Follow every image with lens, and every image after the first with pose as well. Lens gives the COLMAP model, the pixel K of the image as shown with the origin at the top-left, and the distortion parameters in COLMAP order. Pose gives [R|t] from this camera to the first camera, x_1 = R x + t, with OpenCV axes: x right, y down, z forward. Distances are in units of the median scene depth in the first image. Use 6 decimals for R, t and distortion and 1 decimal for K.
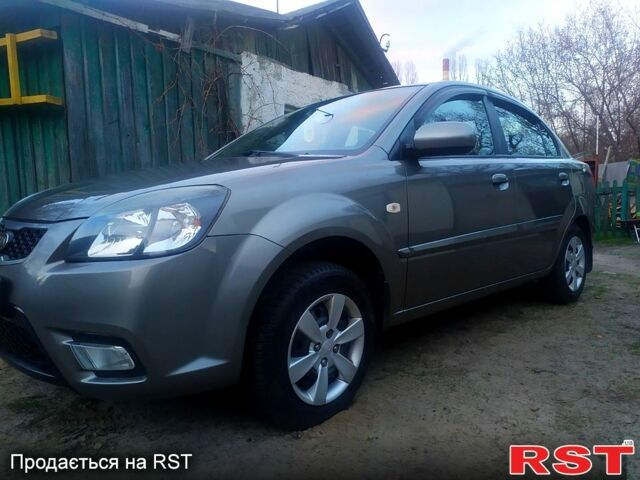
lens RADIAL K [[454.0, 0, 320.0], [0, 454.0, 240.0], [0, 0, 1]] dist [0.007703, 0.002564]
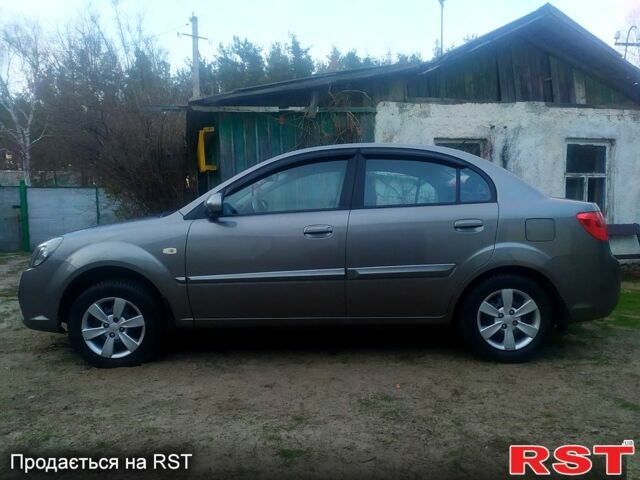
lens RADIAL K [[442.7, 0, 320.0], [0, 442.7, 240.0], [0, 0, 1]] dist [-0.000354, -0.000318]
pose [[0.740864, 0.036578, -0.670658, 1.173572], [-0.057346, 0.998315, -0.008901, -0.092598], [0.669202, 0.045055, 0.741713, 0.149640]]
